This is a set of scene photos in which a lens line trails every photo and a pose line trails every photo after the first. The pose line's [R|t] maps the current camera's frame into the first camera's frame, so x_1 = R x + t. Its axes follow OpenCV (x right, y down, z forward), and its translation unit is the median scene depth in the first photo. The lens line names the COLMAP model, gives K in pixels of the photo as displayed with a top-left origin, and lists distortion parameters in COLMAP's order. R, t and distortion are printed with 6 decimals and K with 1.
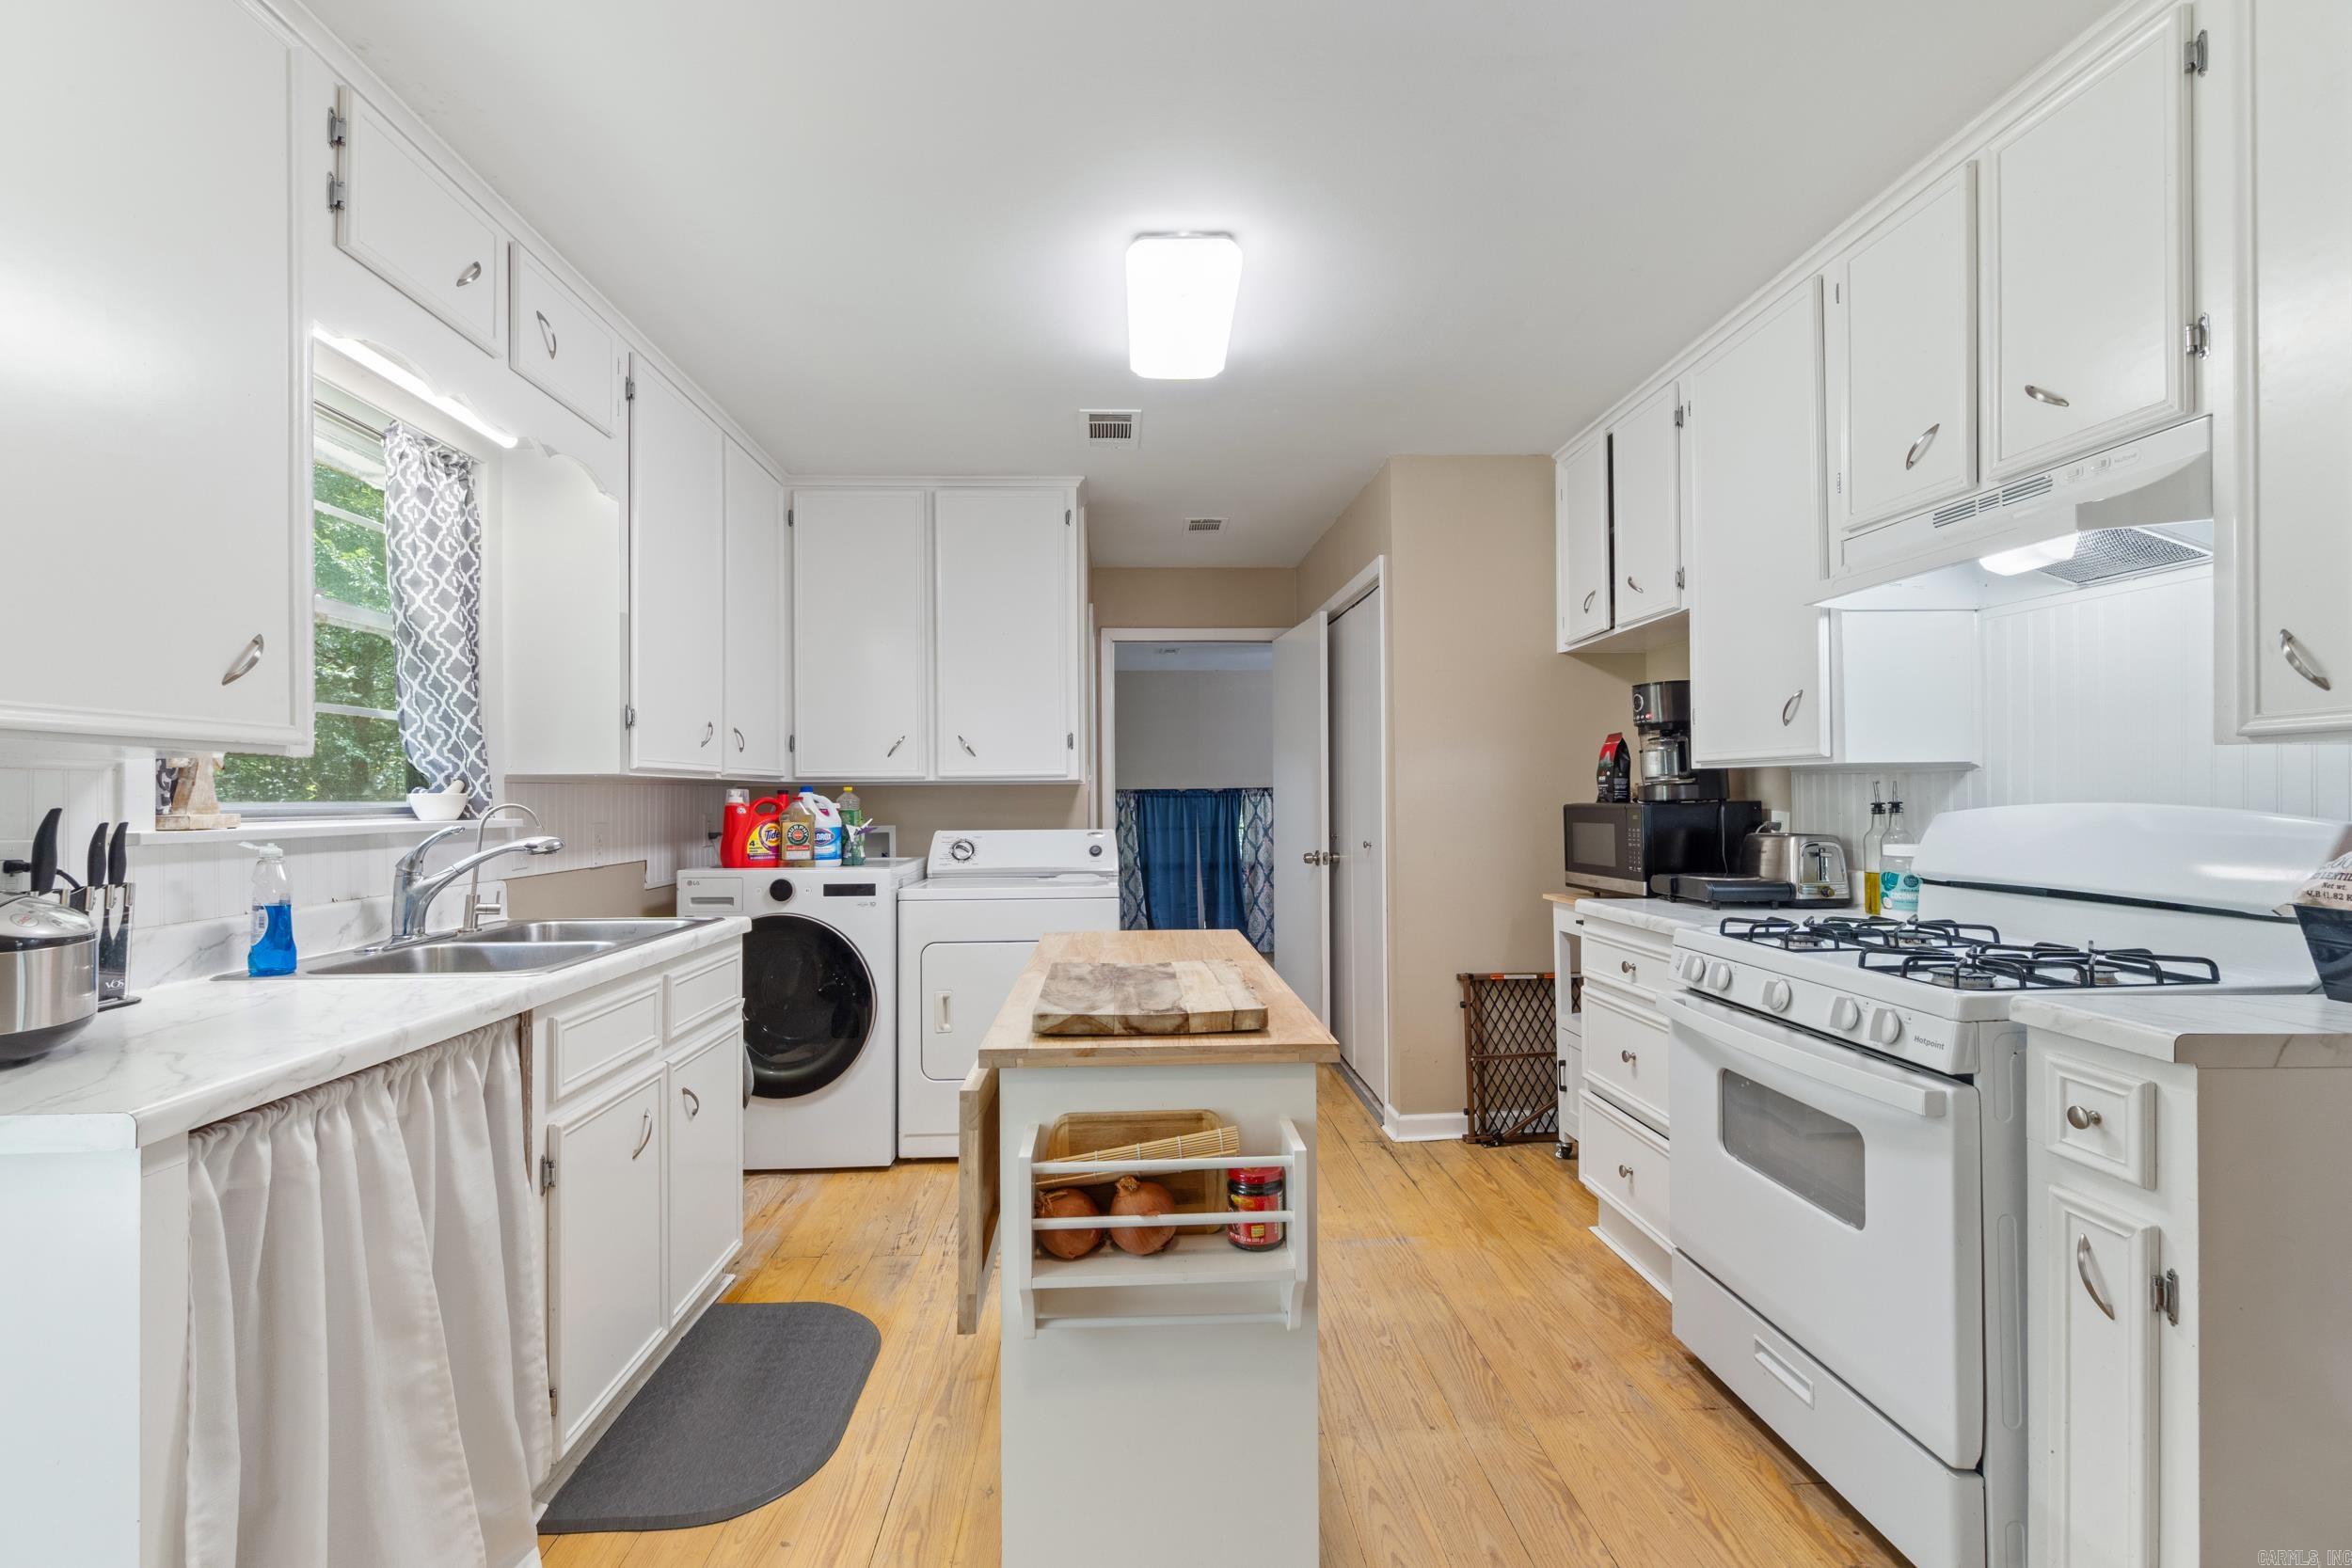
lens RADIAL K [[1022.8, 0, 1168.0], [0, 1022.8, 790.9], [0, 0, 1]] dist [-0.006639, 0.002234]
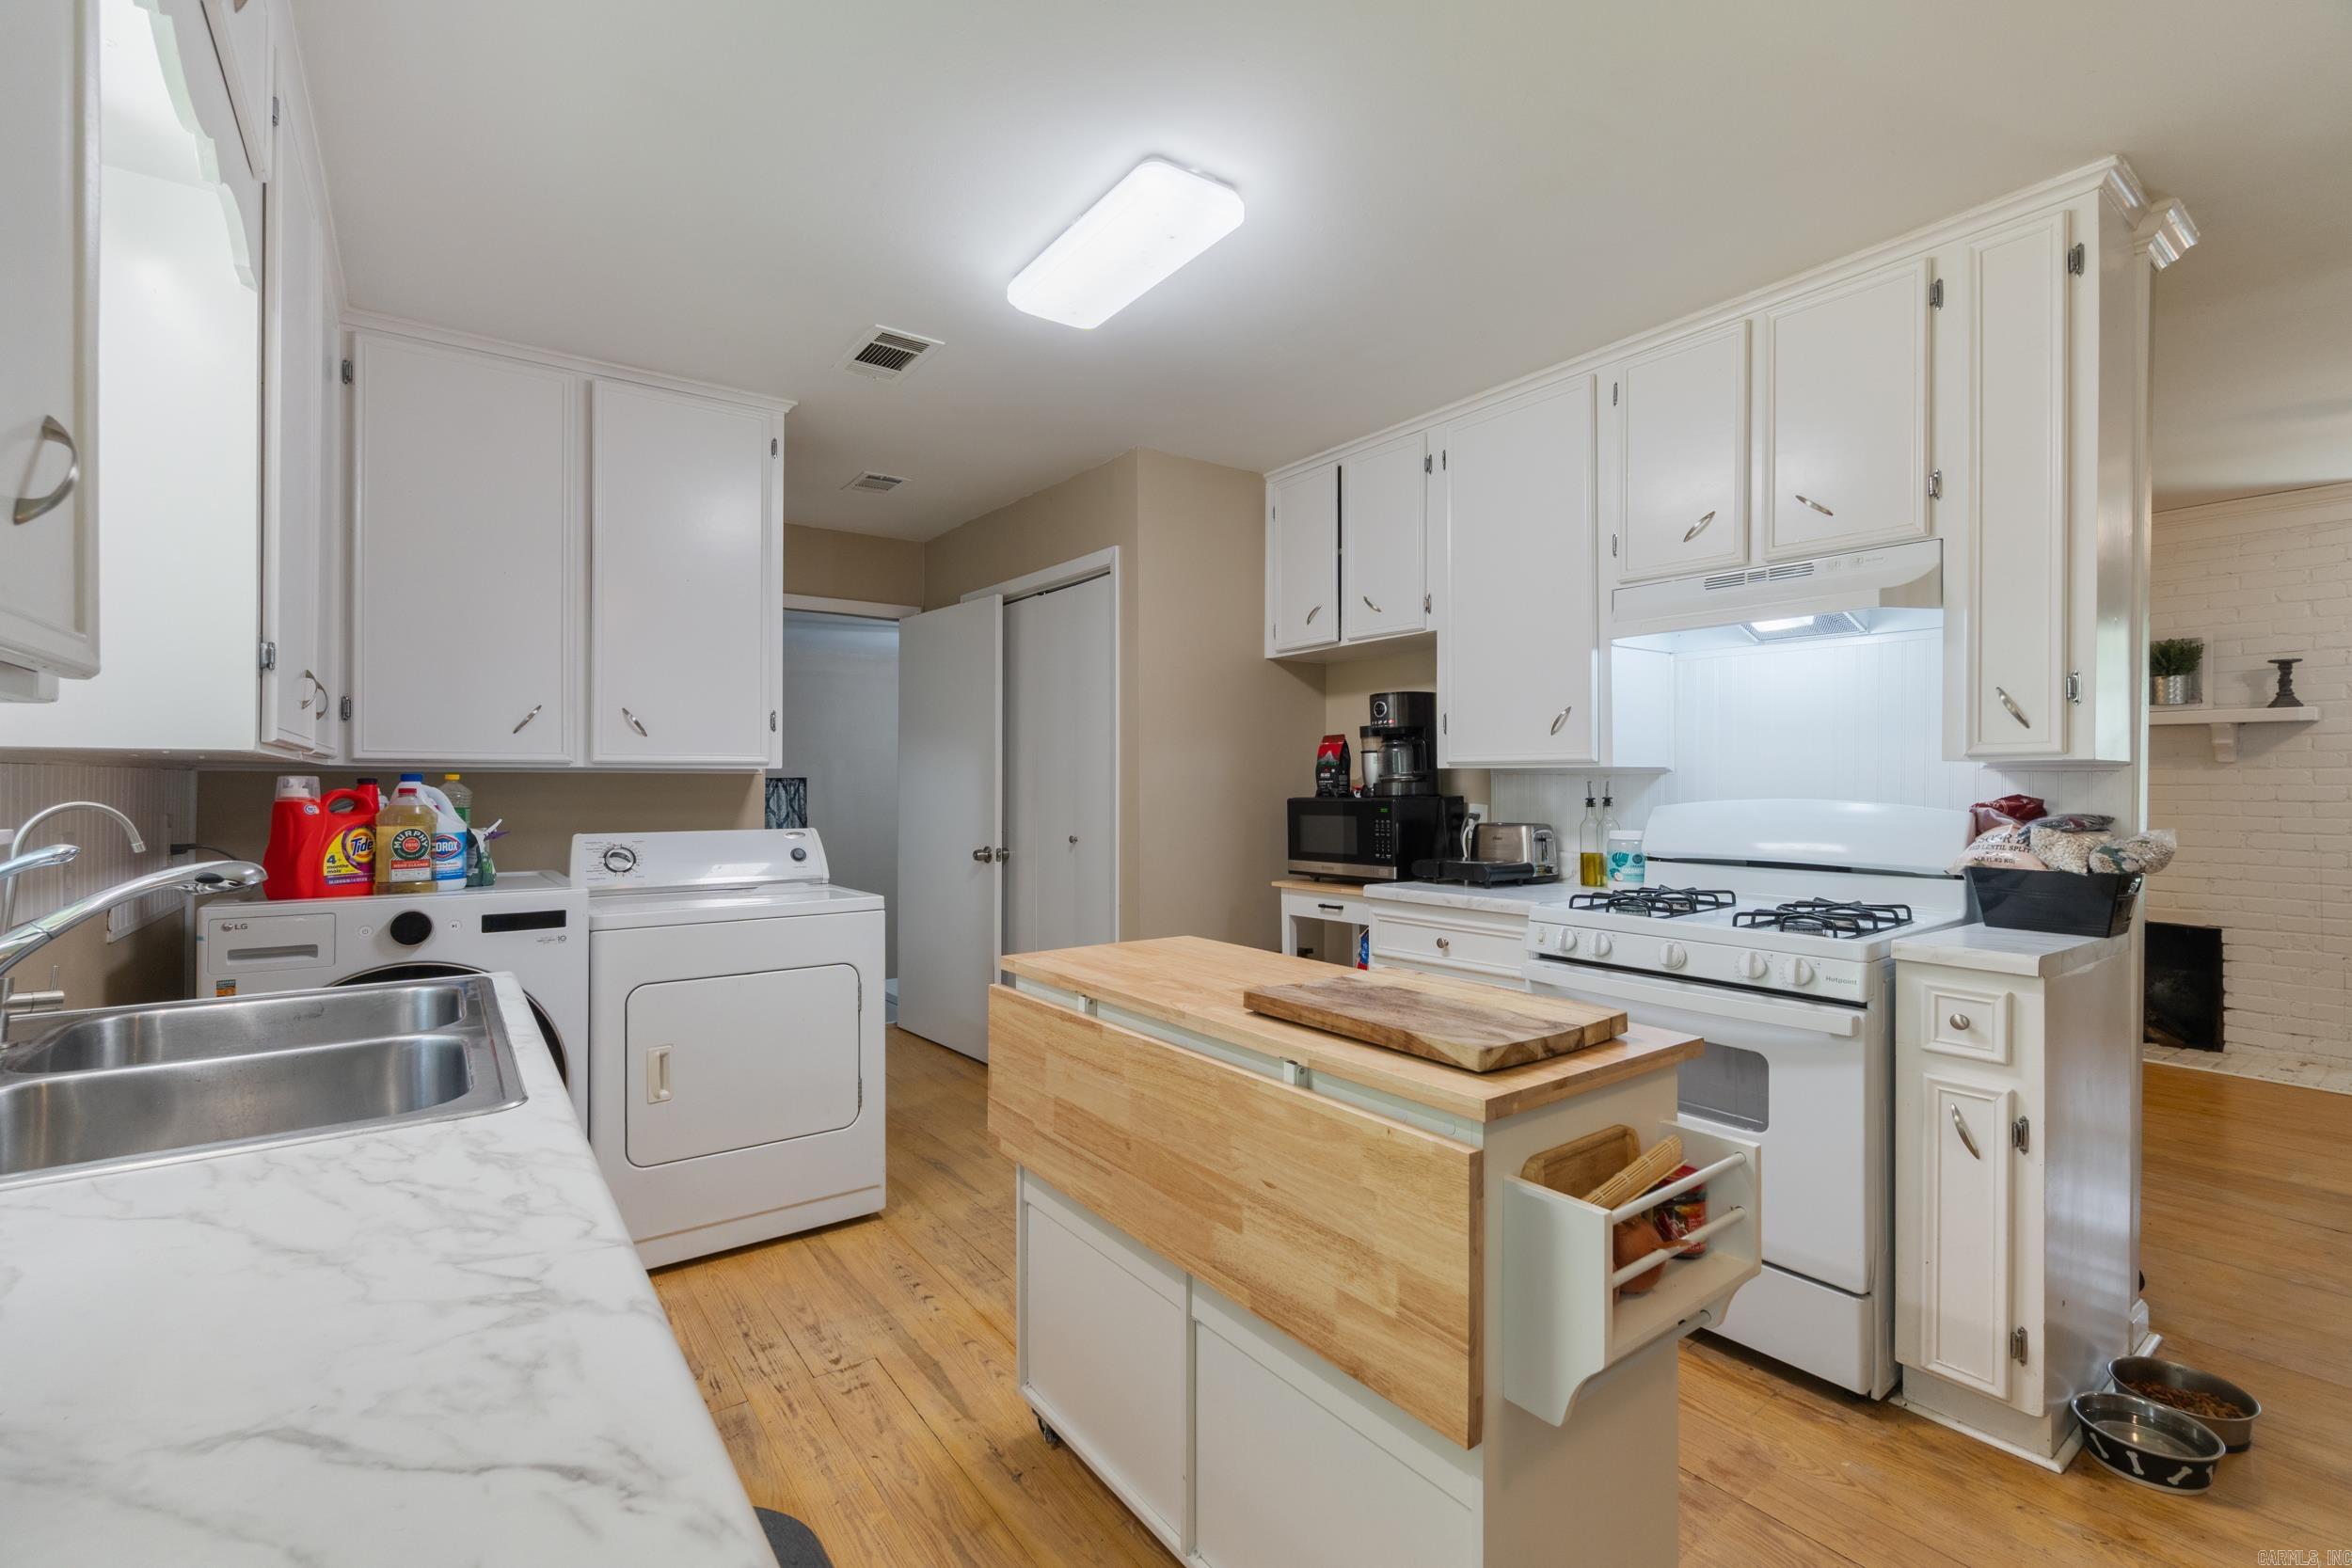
lens RADIAL K [[1022.8, 0, 1169.6], [0, 1022.8, 782.8], [0, 0, 1]] dist [-0.006639, 0.002234]
pose [[0.835666, 0.007294, 0.549190, -0.440341], [-0.008207, 0.999966, -0.000793, -0.002135], [-0.549177, -0.003845, 0.835697, 0.226795]]
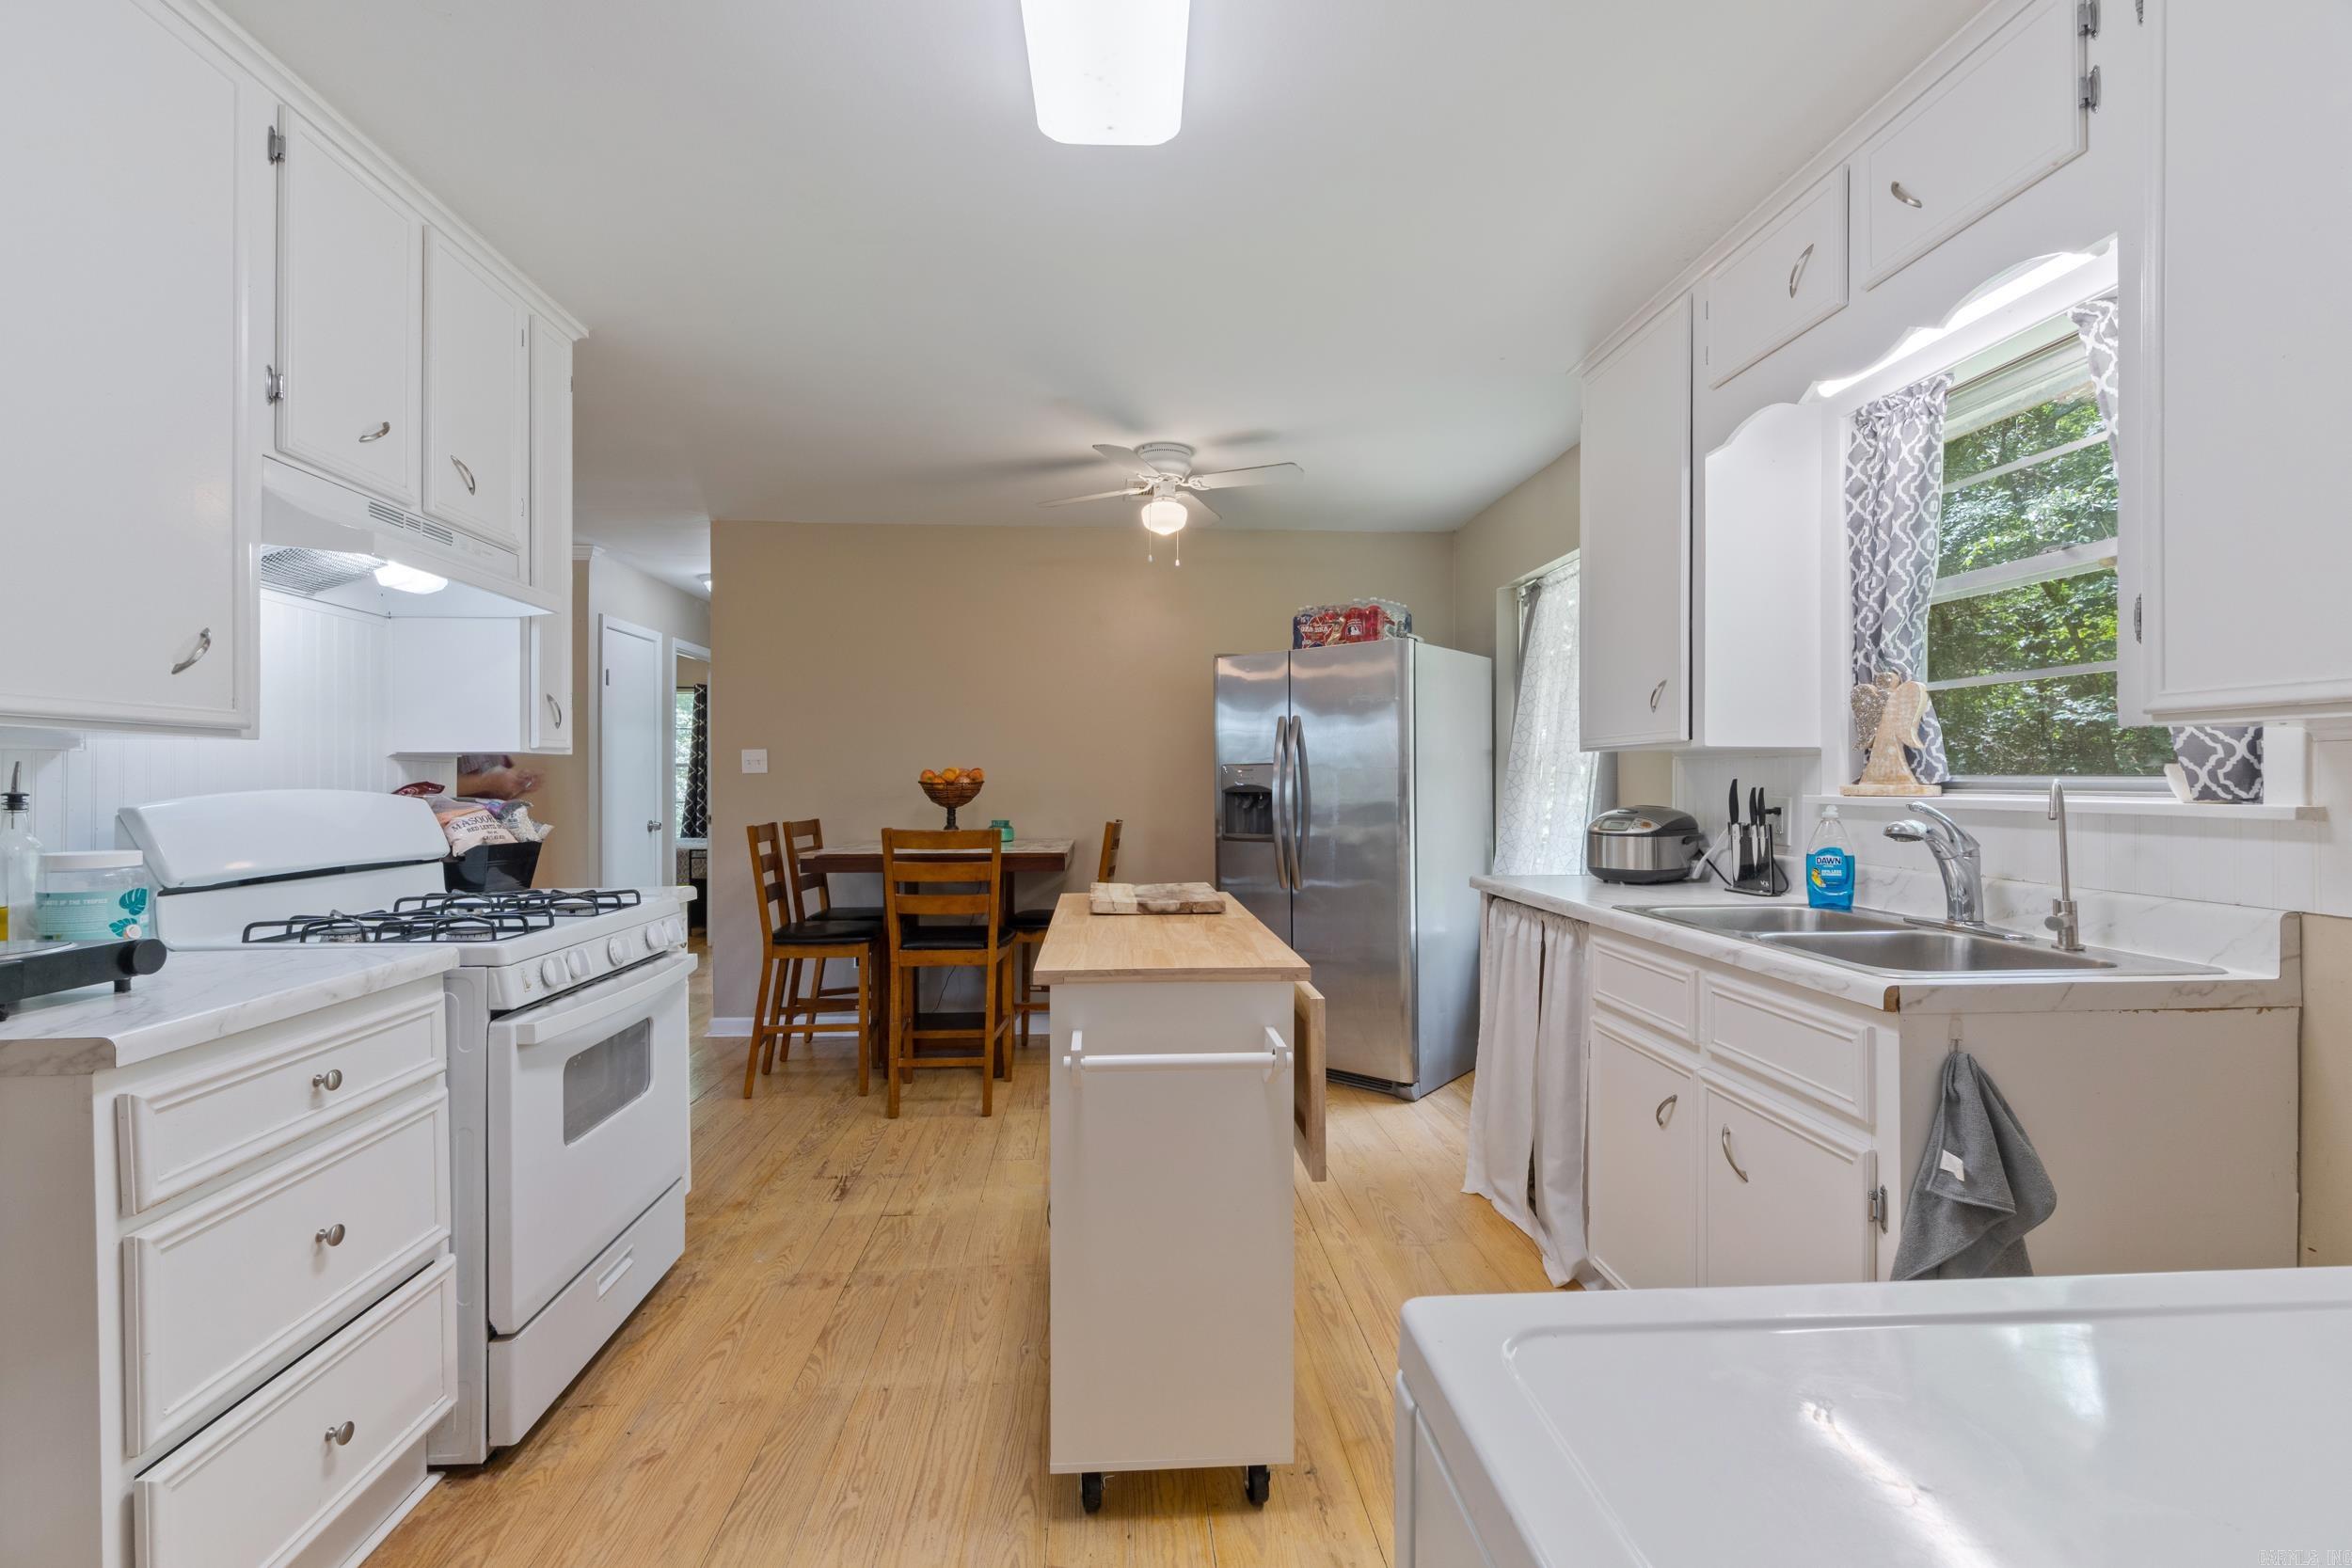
lens RADIAL K [[1022.8, 0, 1164.8], [0, 1022.8, 788.4], [0, 0, 1]] dist [-0.006639, 0.002234]
pose [[-0.999873, 0.008068, -0.013739, -0.011624], [0.008015, 0.999960, 0.003940, 0.010875], [0.013770, 0.003829, -0.999898, 1.629523]]
